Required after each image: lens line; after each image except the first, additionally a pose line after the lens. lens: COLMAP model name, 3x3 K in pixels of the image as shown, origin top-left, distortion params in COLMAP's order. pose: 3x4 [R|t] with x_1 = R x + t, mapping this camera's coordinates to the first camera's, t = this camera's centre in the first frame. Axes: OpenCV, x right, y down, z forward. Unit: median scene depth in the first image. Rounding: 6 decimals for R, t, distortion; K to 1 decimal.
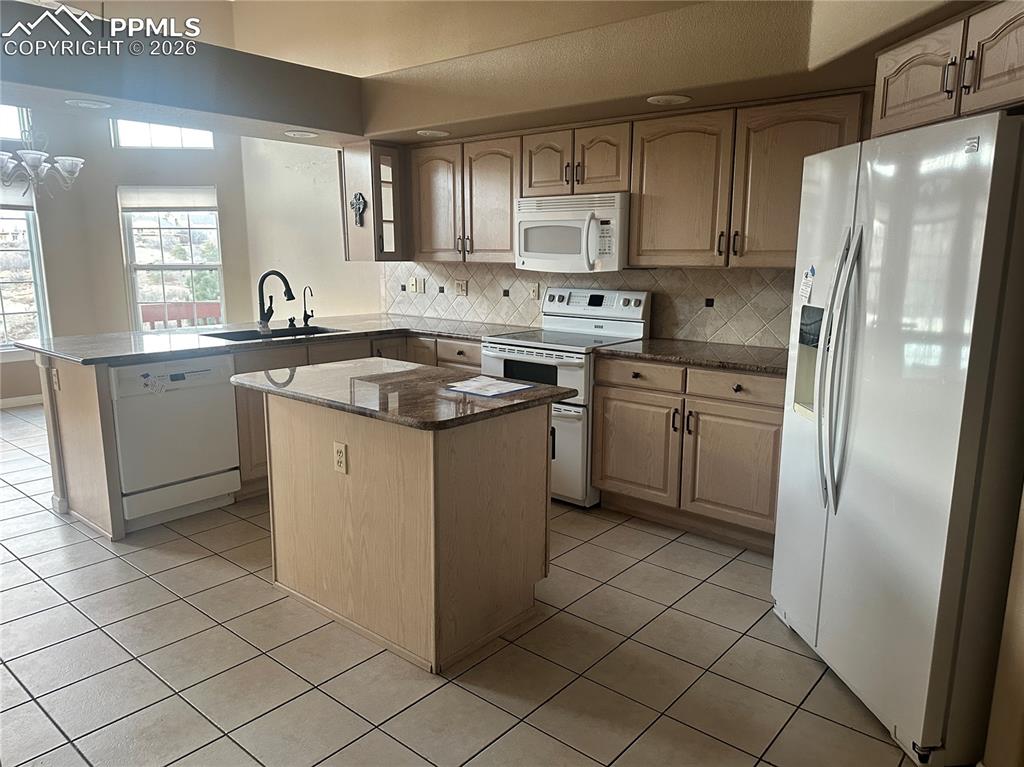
lens RADIAL K [[715.7, 0, 521.7], [0, 715.7, 386.2], [0, 0, 1]] dist [0.040428, -0.049255]
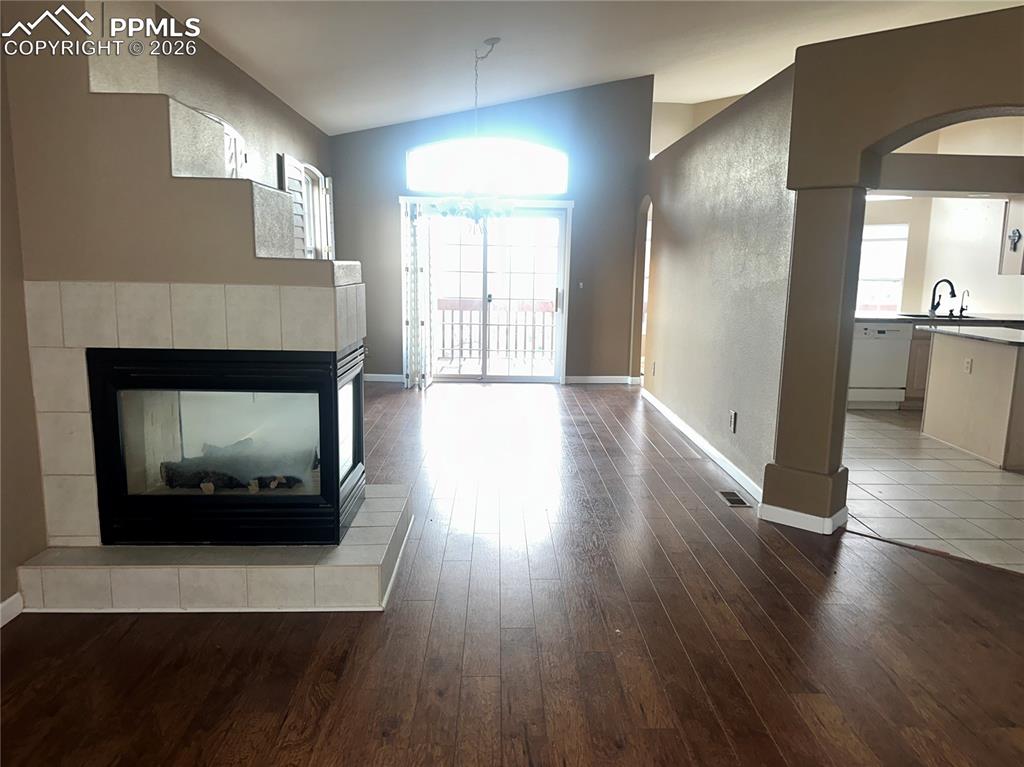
lens RADIAL K [[715.7, 0, 519.2], [0, 715.7, 377.6], [0, 0, 1]] dist [0.040428, -0.049255]
pose [[0.661356, 0.122942, -0.739928, 0.236288], [-0.150795, 0.988128, 0.029399, 0.145704], [0.734758, 0.092135, 0.672043, -0.730762]]
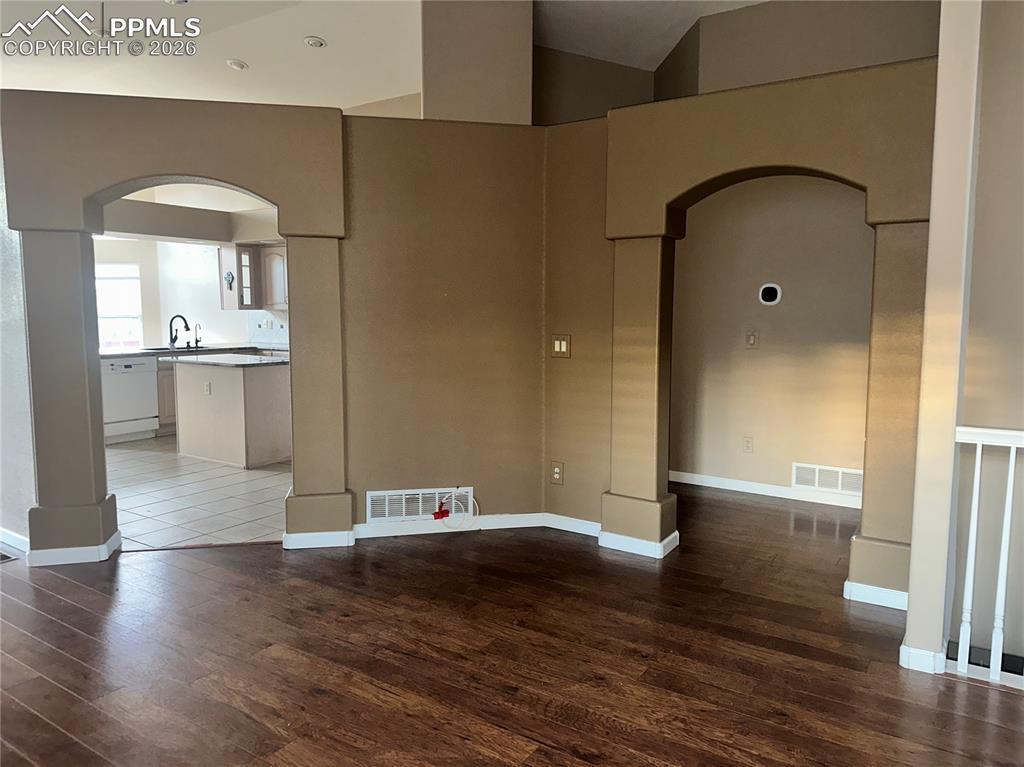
lens RADIAL K [[715.7, 0, 512.8], [0, 715.7, 374.1], [0, 0, 1]] dist [0.040428, -0.049255]
pose [[0.993826, -0.018612, 0.109373, 0.273584], [0.028309, 0.995737, -0.087785, 0.160023], [-0.107273, 0.090339, 0.990117, -0.819542]]
